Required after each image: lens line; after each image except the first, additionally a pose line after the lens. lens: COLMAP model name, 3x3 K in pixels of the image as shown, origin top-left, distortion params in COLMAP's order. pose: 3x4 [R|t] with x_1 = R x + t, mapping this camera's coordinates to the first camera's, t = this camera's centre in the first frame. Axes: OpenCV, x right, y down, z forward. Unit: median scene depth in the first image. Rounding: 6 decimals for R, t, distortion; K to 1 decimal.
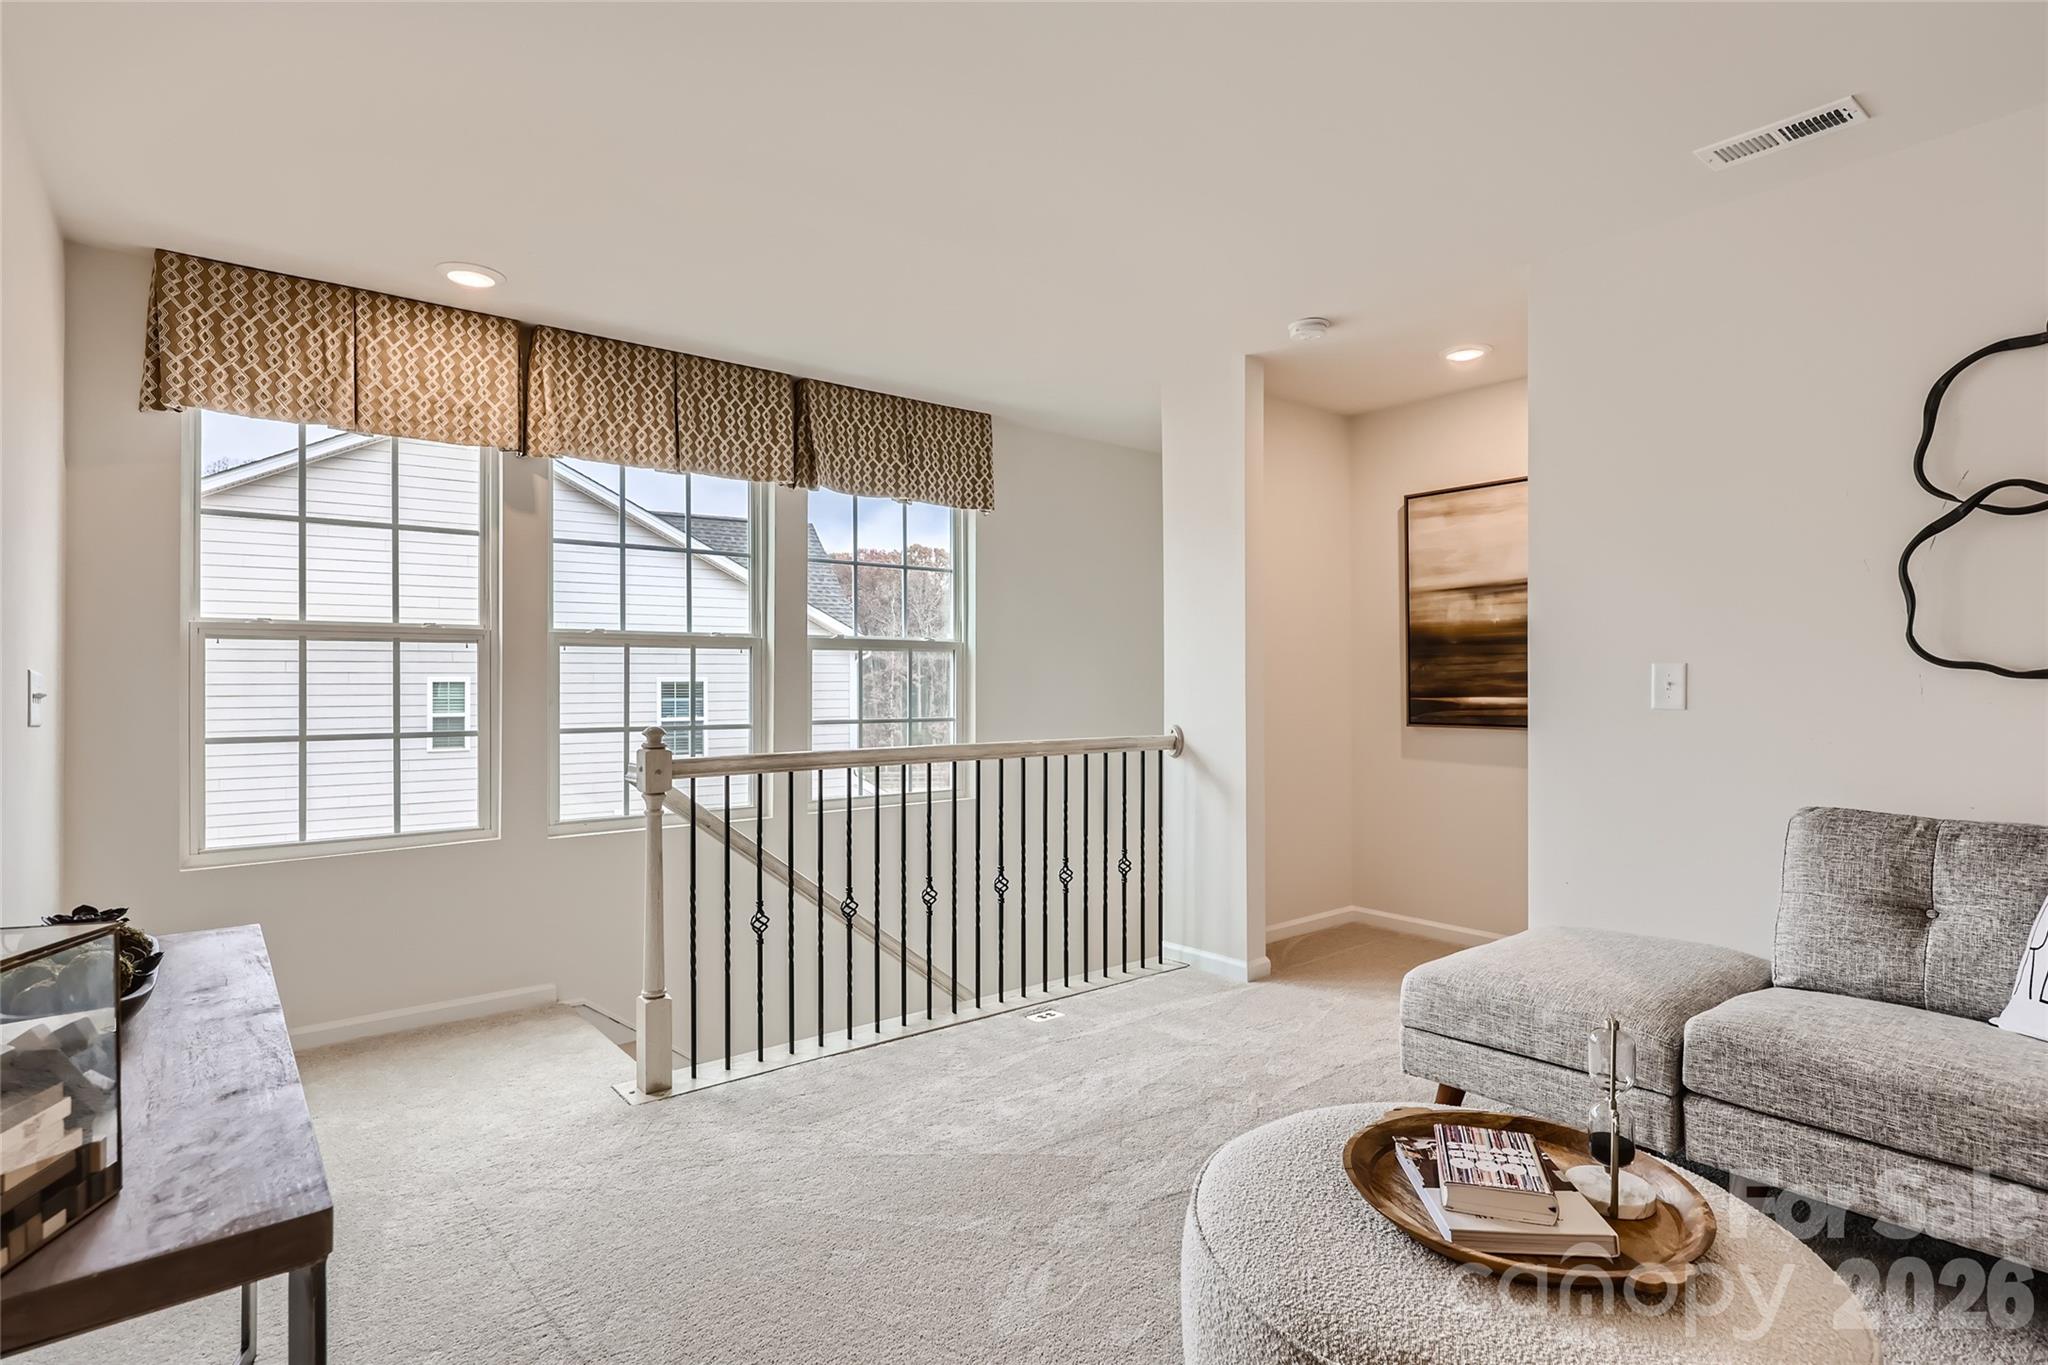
lens RADIAL K [[1027.0, 0, 1024.0], [0, 1027.0, 682.5], [0, 0, 1]] dist [0.014752, 0.000103]
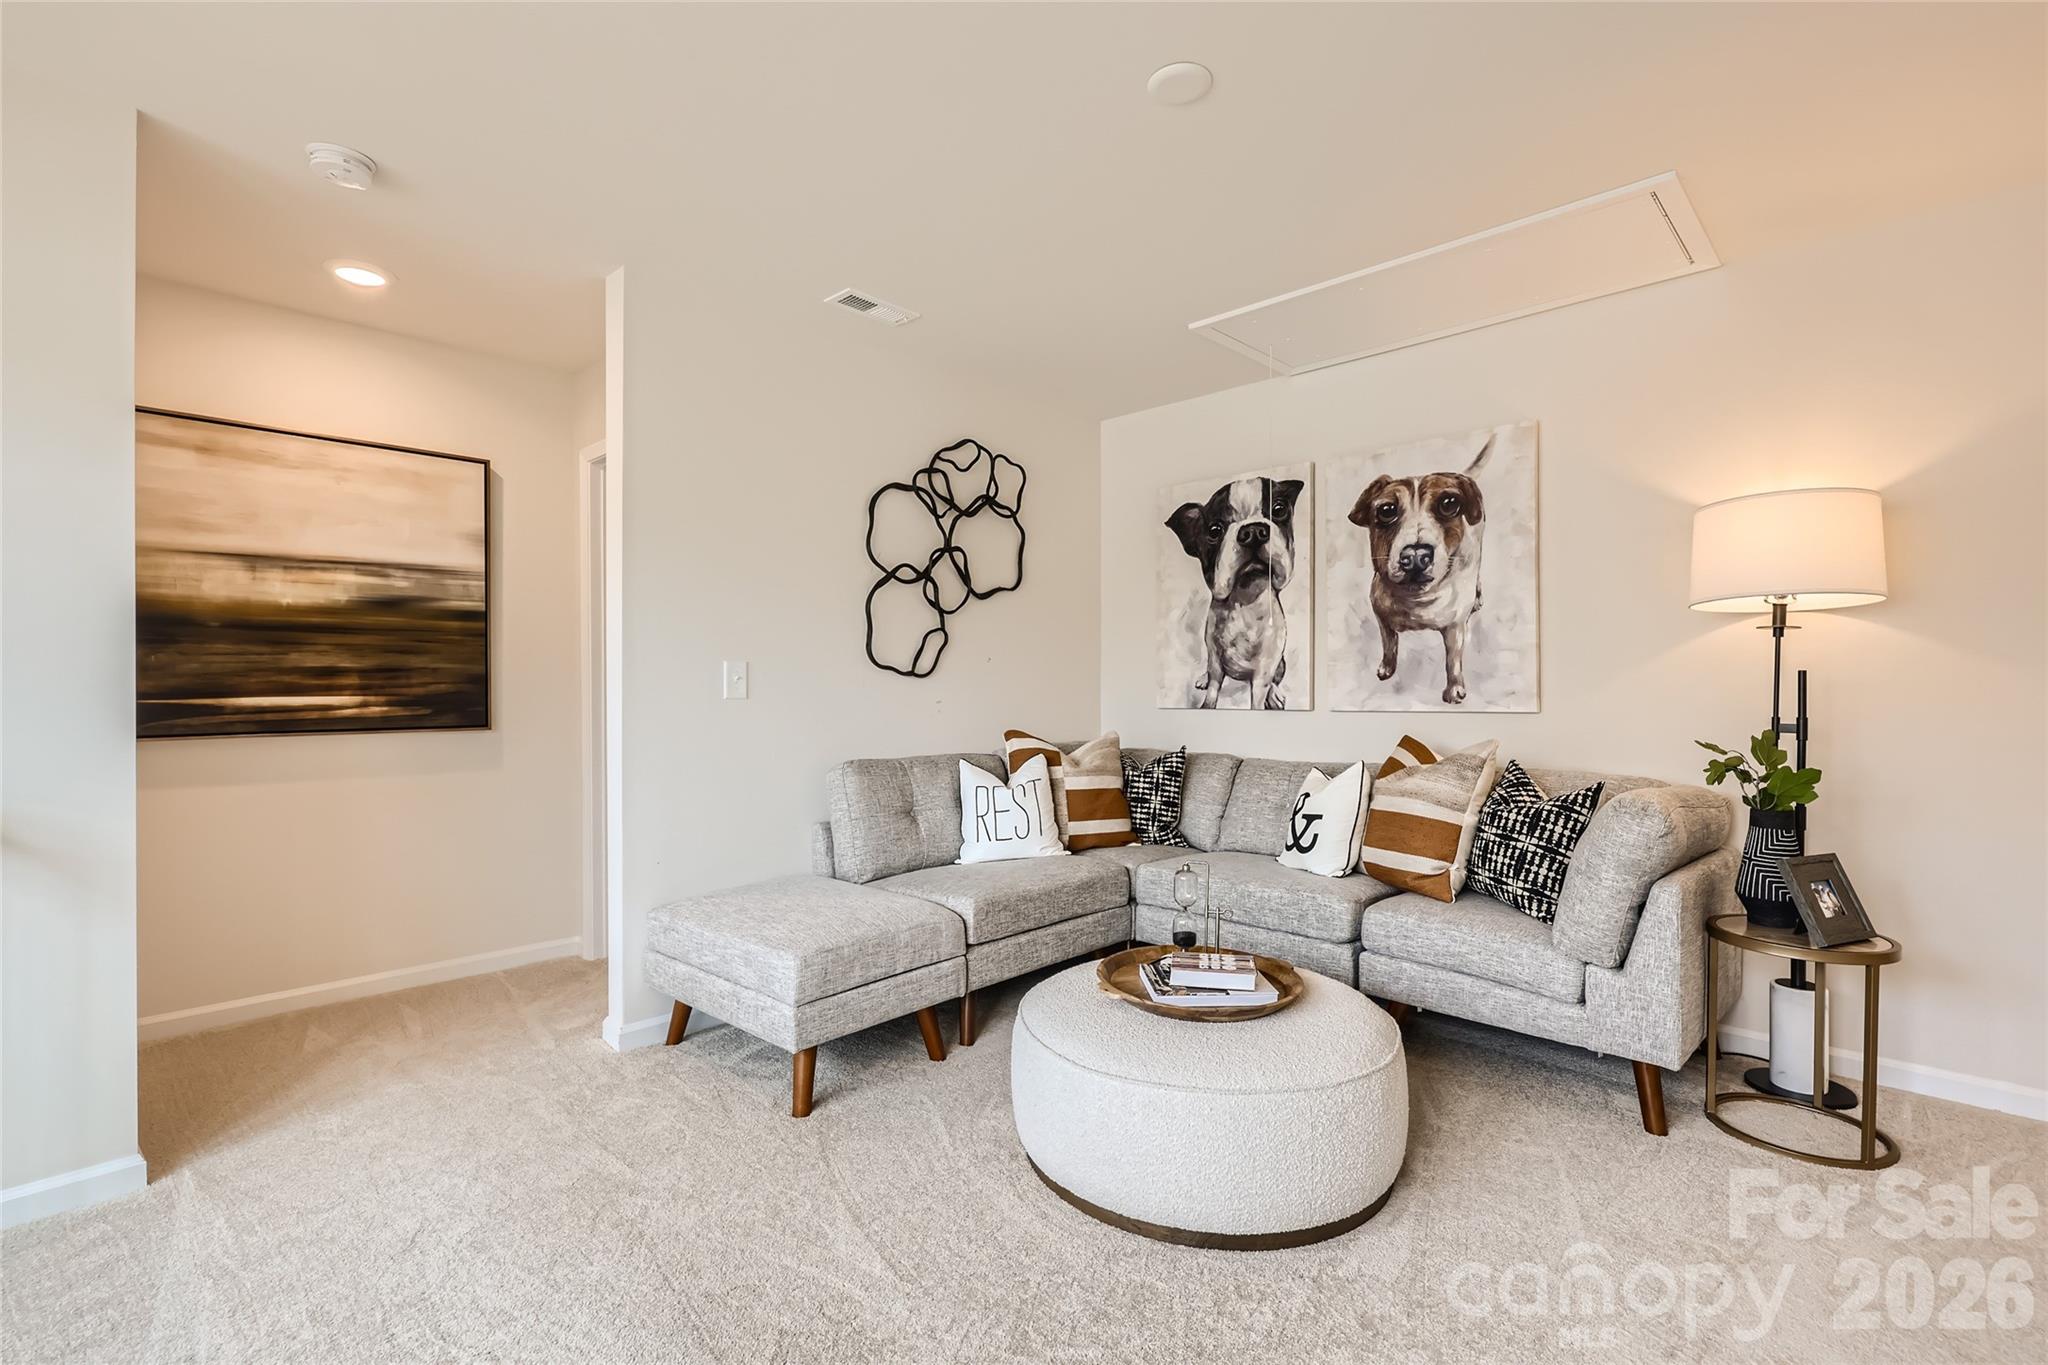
lens RADIAL K [[928.9, 0, 1023.8], [0, 928.9, 691.8], [0, 0, 1]] dist [0.000157, -0.000063]
pose [[-0.130308, 0.000372, 0.991474, -0.332595], [0.003646, 0.999993, 0.000104, 0.012059], [-0.991467, 0.003628, -0.130308, 0.517110]]
